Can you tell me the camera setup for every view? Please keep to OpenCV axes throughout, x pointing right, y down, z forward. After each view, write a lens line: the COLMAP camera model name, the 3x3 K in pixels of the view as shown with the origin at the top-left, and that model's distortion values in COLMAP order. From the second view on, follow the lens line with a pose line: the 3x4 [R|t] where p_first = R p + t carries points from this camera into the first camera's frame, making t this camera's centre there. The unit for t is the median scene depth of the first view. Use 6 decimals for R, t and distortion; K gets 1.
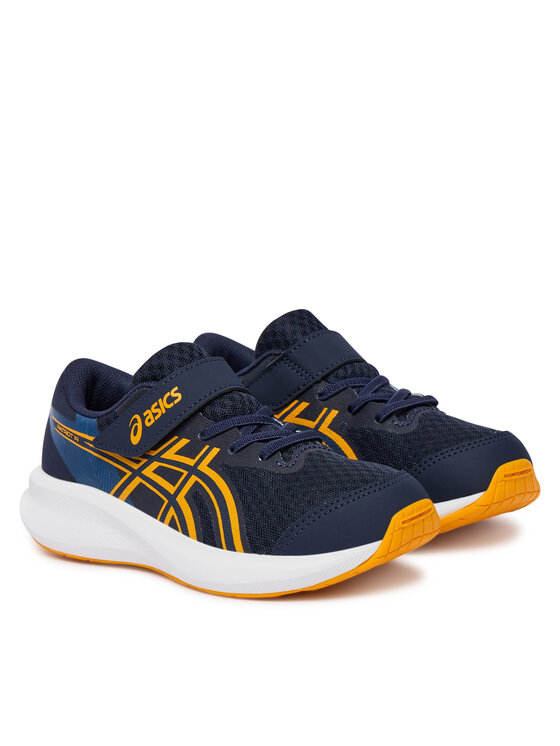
lens RADIAL K [[2169.4, 0, 280.0], [0, 2169.4, 373.0], [0, 0, 1]] dist [-0.118217, -0.372801]
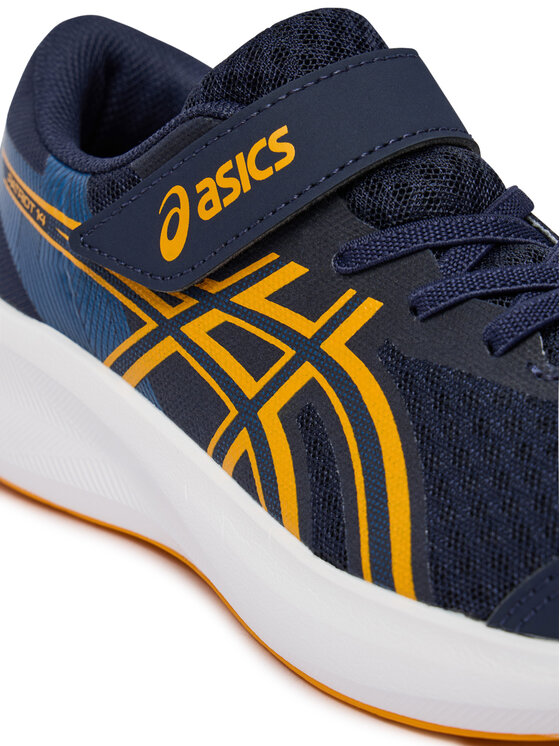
lens RADIAL K [[2169.4, 0, 280.0], [0, 2169.4, 373.0], [0, 0, 1]] dist [-0.118217, -0.372801]
pose [[0.991756, 0.102177, -0.077328, -0.014521], [-0.085800, 0.977734, 0.191508, -0.024257], [0.095174, -0.183294, 0.978440, 0.616313]]
